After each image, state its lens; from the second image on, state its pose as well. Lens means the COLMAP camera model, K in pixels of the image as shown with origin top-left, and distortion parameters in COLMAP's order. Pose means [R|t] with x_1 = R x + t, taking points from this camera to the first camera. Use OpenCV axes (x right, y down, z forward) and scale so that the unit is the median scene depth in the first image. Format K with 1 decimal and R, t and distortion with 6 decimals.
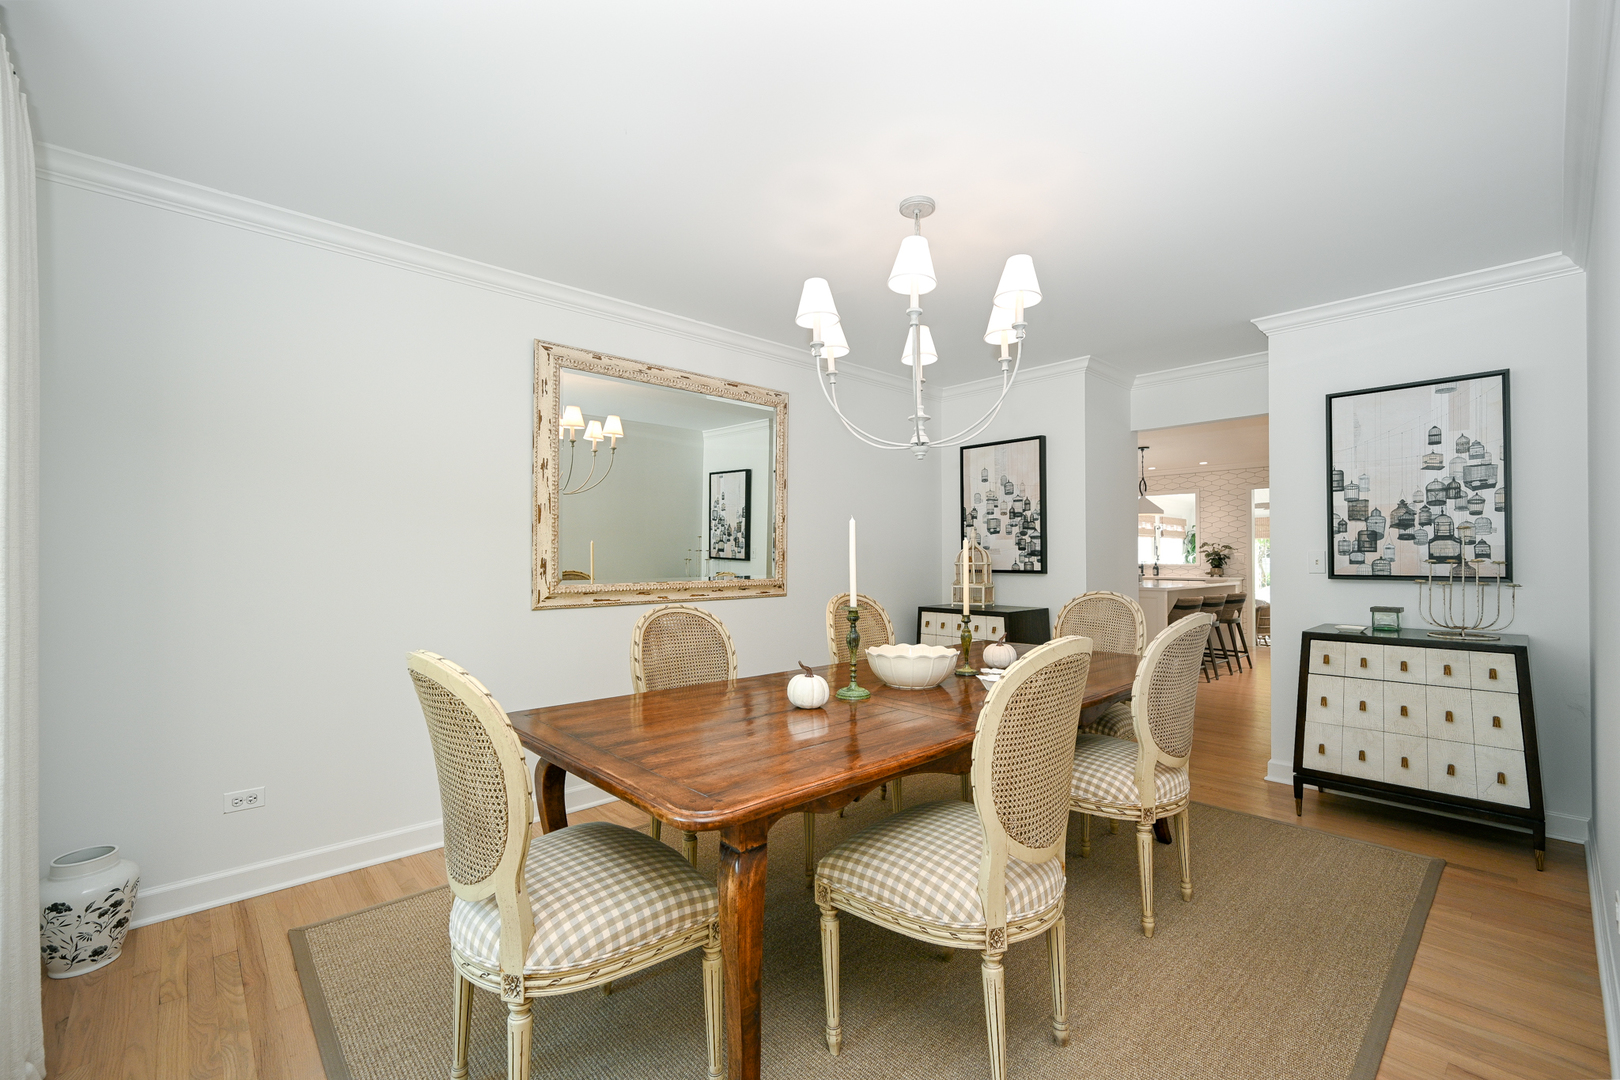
lens RADIAL K [[730.7, 0, 817.7], [0, 730.7, 549.0], [0, 0, 1]] dist [-0.000432, 0.000387]
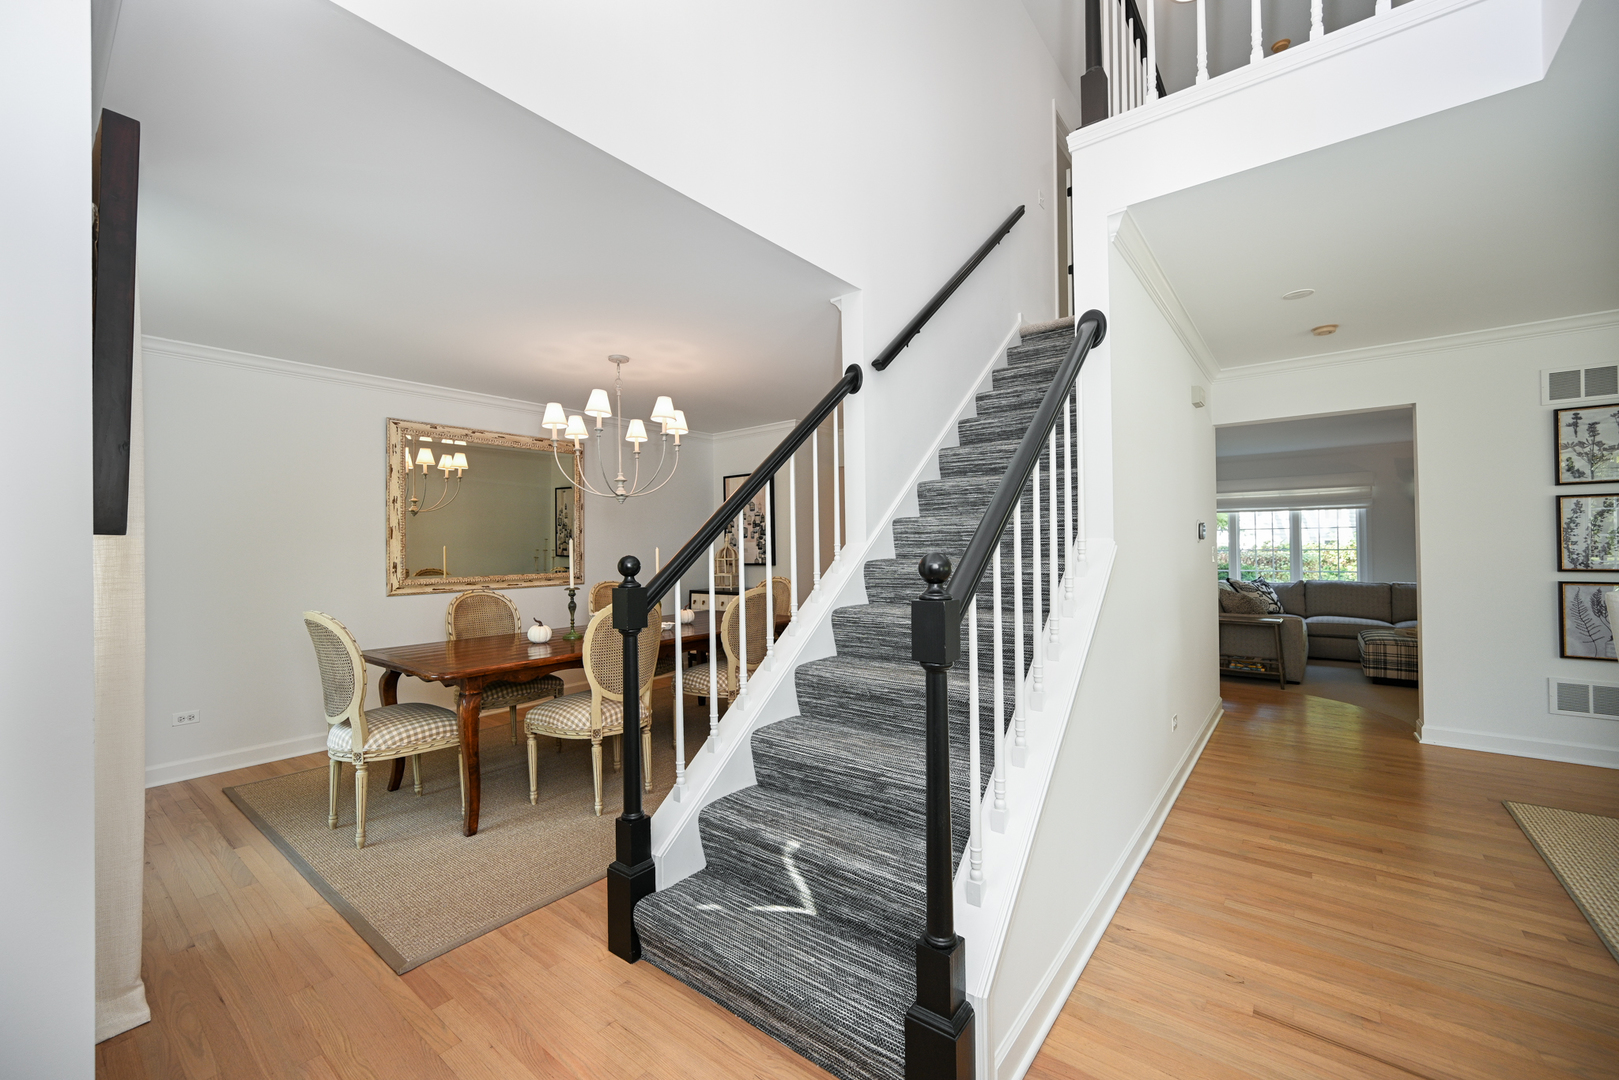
lens RADIAL K [[651.2, 0, 796.6], [0, 651.2, 542.8], [0, 0, 1]] dist [0.001841, 0.000119]
pose [[0.987821, -0.010735, 0.155221, 0.345437], [0.010597, 0.999942, 0.001718, -0.030019], [-0.155230, -0.000052, 0.987878, -0.672993]]
